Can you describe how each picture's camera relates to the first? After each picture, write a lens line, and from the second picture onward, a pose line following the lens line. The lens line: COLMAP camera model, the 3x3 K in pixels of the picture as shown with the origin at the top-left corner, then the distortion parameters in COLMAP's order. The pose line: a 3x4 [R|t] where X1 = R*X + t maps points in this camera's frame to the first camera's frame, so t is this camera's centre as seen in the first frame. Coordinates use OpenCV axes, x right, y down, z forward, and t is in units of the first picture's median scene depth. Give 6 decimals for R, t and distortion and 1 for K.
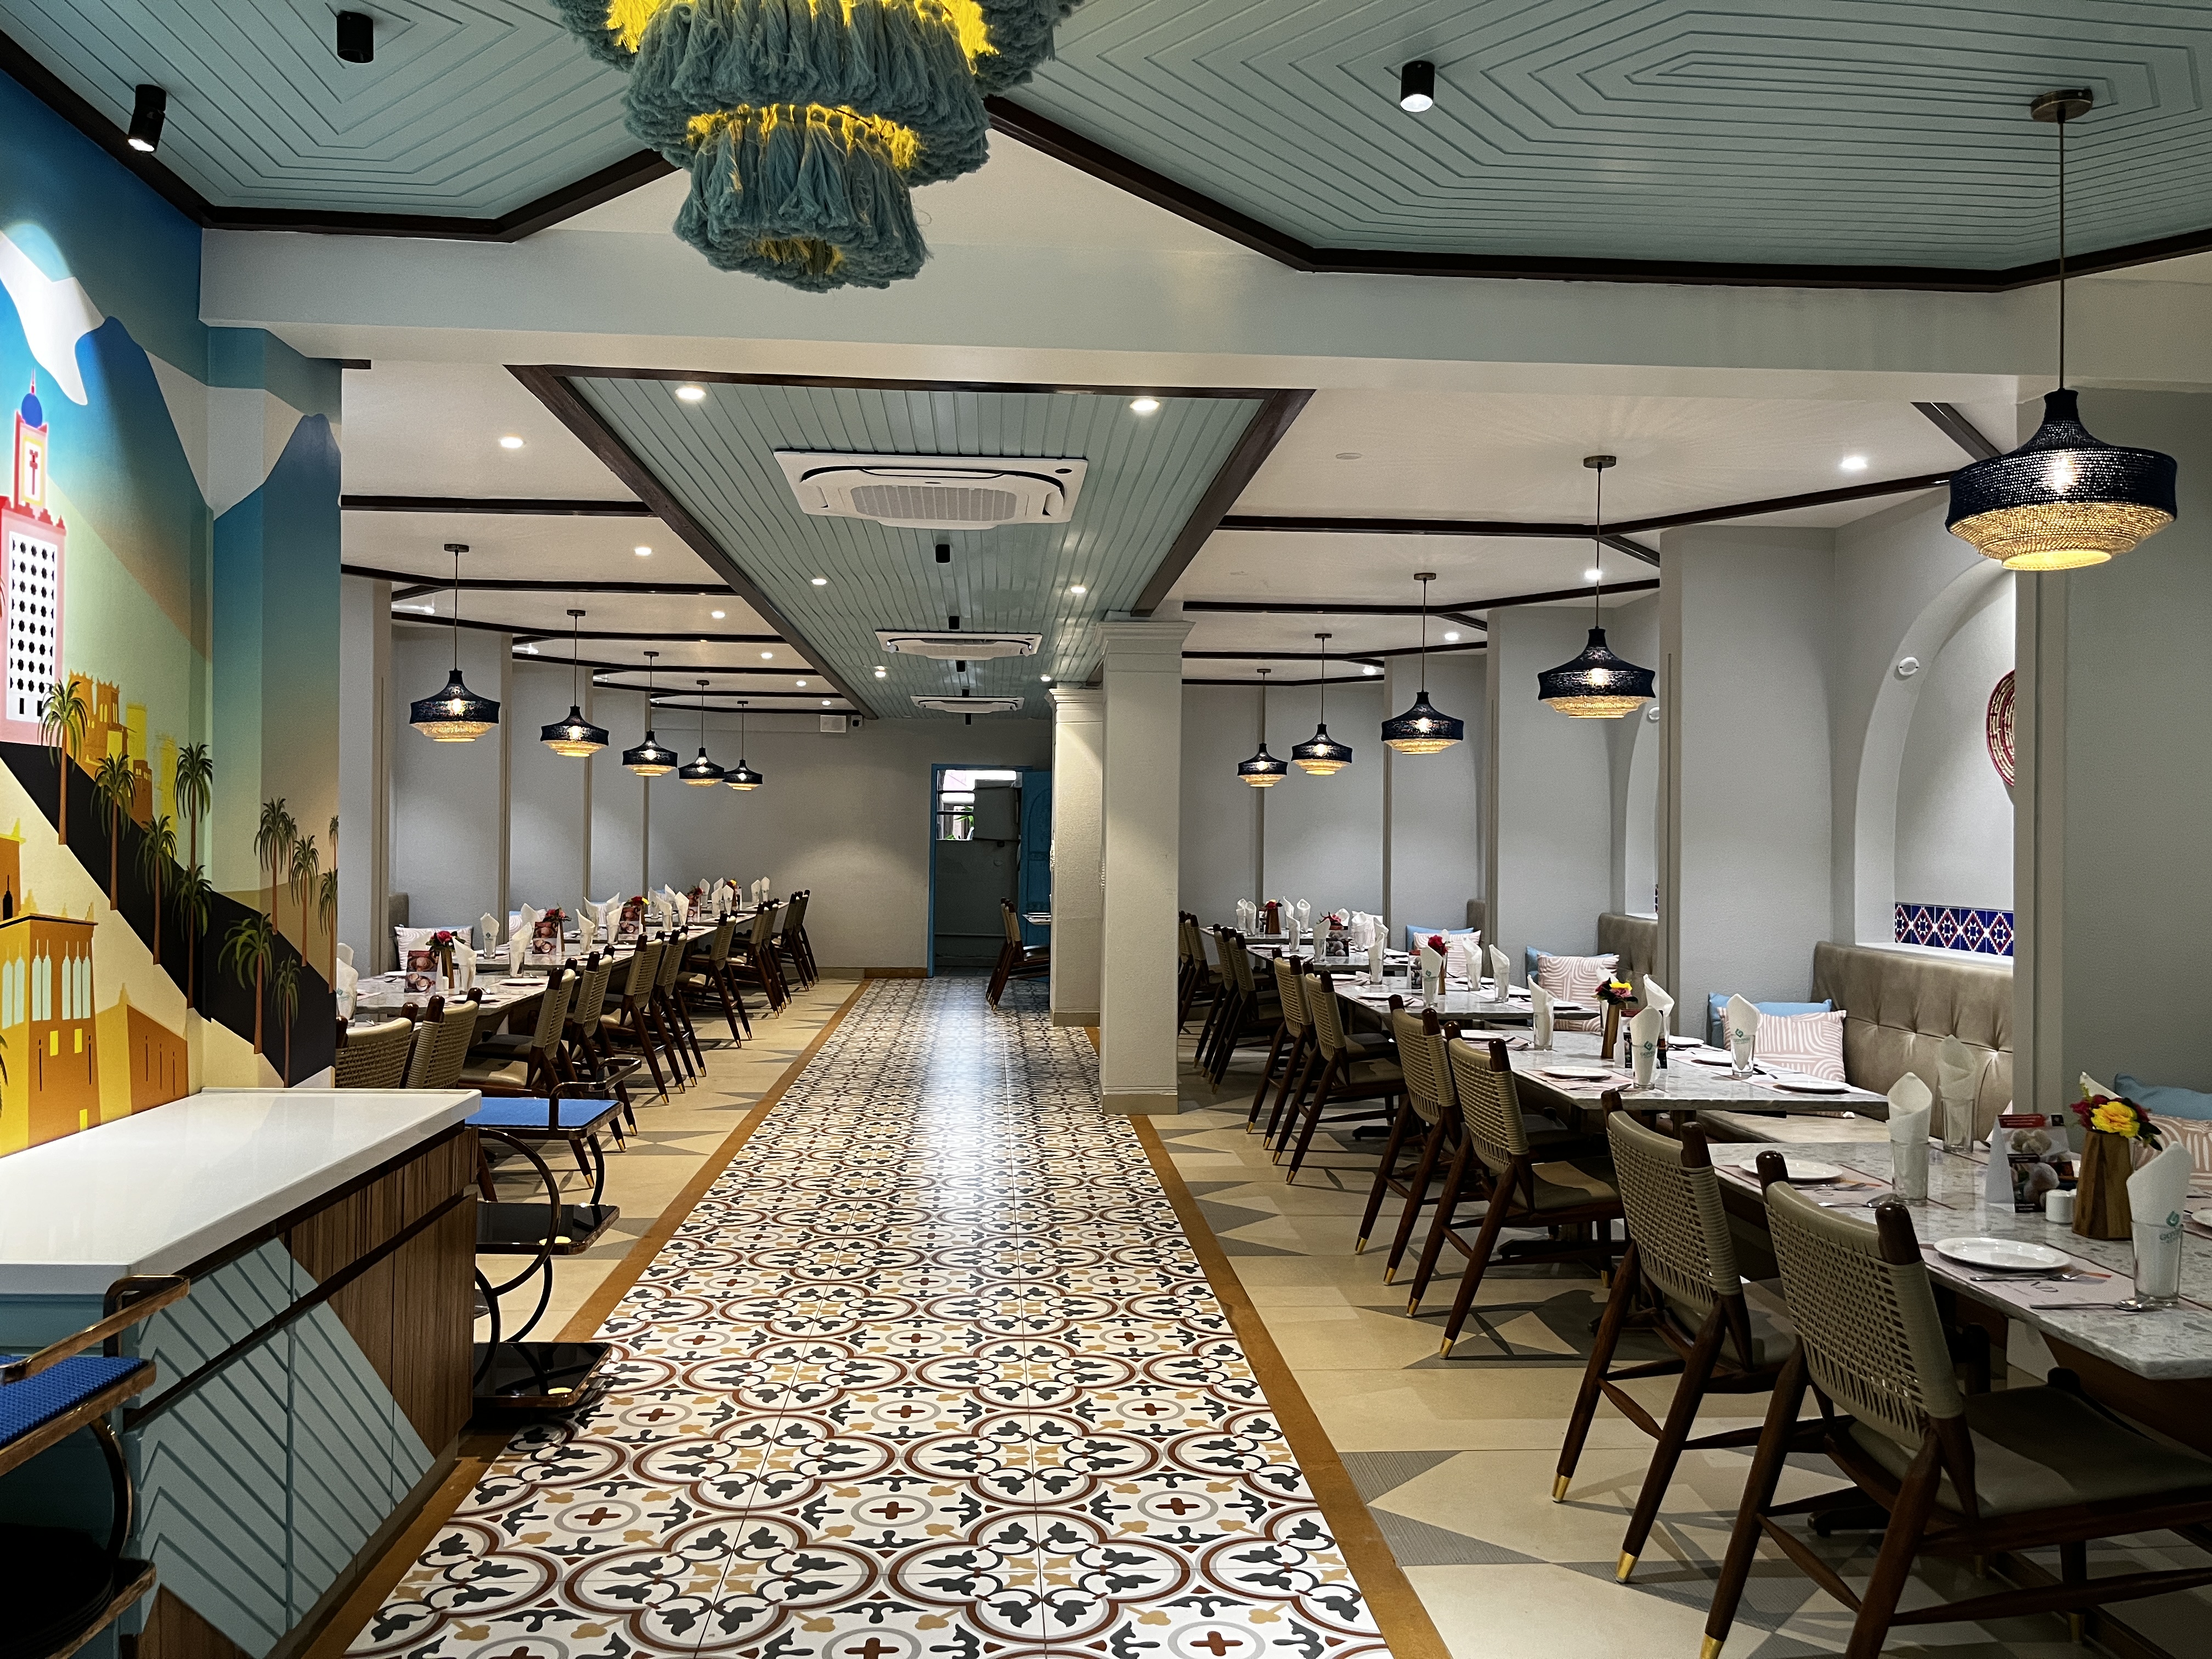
lens RADIAL K [[1683.2, 0, 1113.5], [0, 1683.2, 824.3], [0, 0, 1]] dist [0.012760, -0.006168]
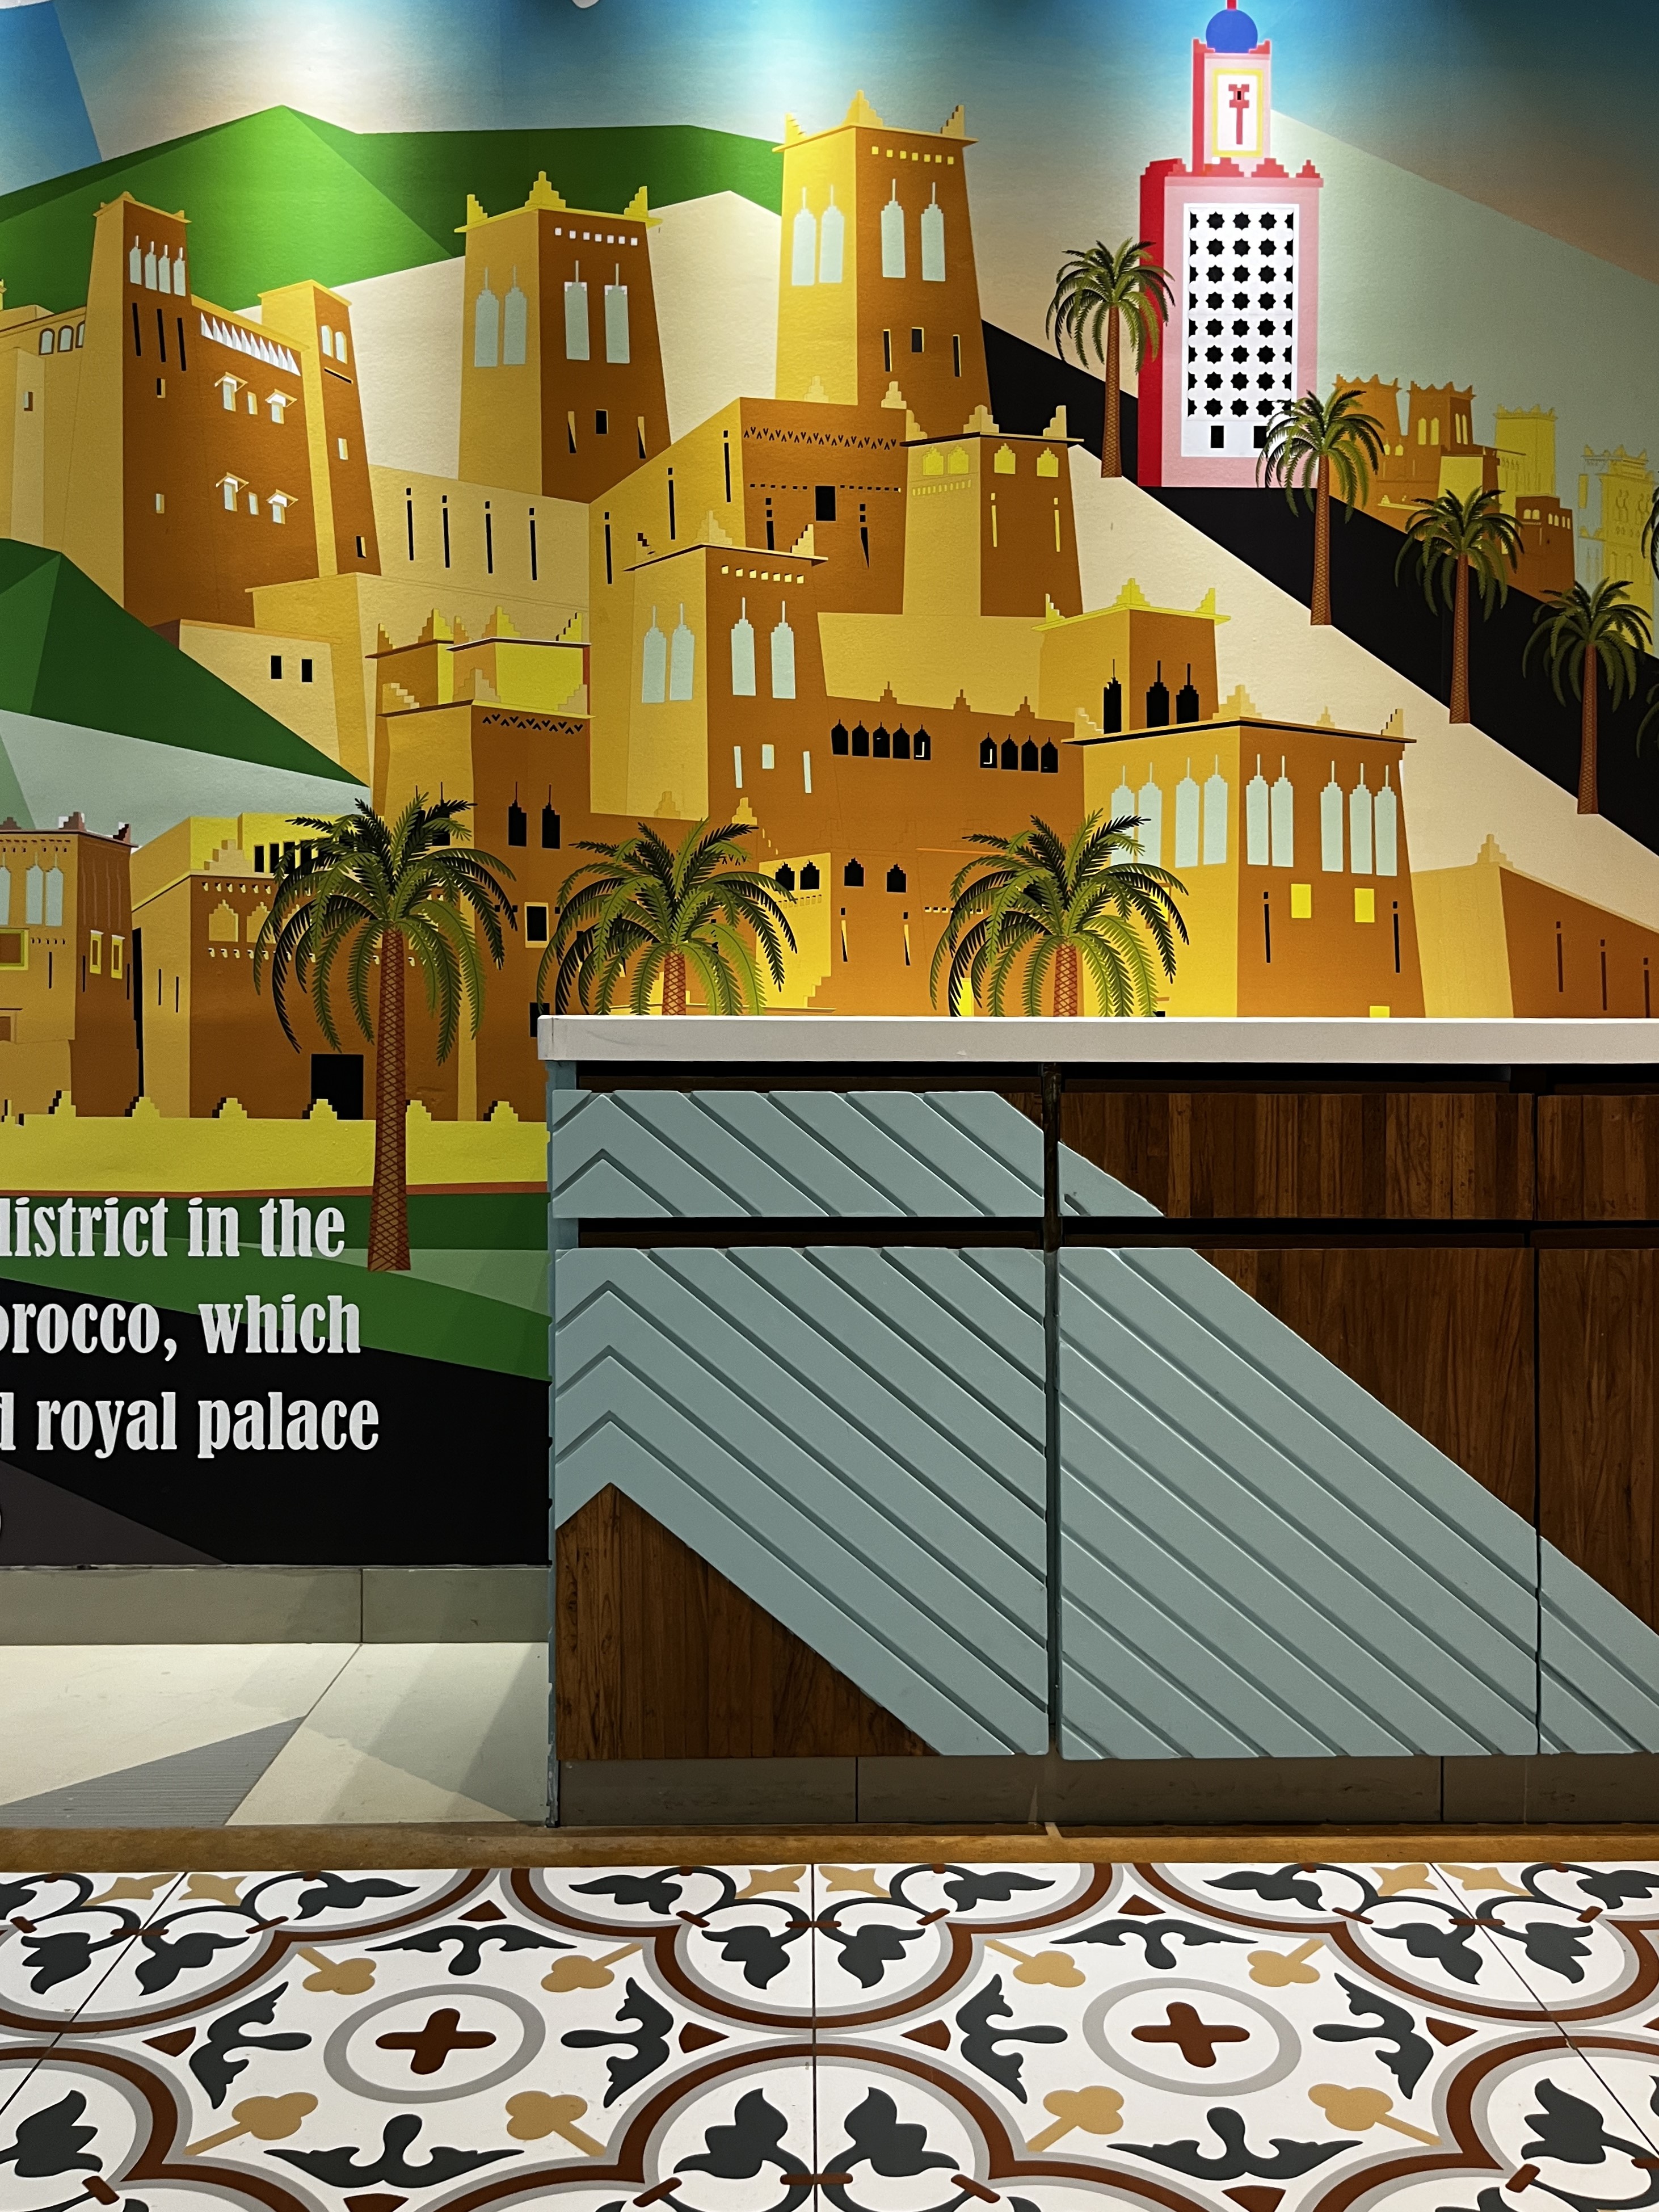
lens RADIAL K [[1683.0, 0, 828.9], [0, 1683.0, 1104.2], [0, 0, 1]] dist [0.012760, -0.006168]
pose [[-0.062828, 0.005454, -0.998009, 0.101826], [0.007441, 0.999960, 0.004996, 0.206368], [0.997997, -0.007113, -0.062866, 0.823165]]
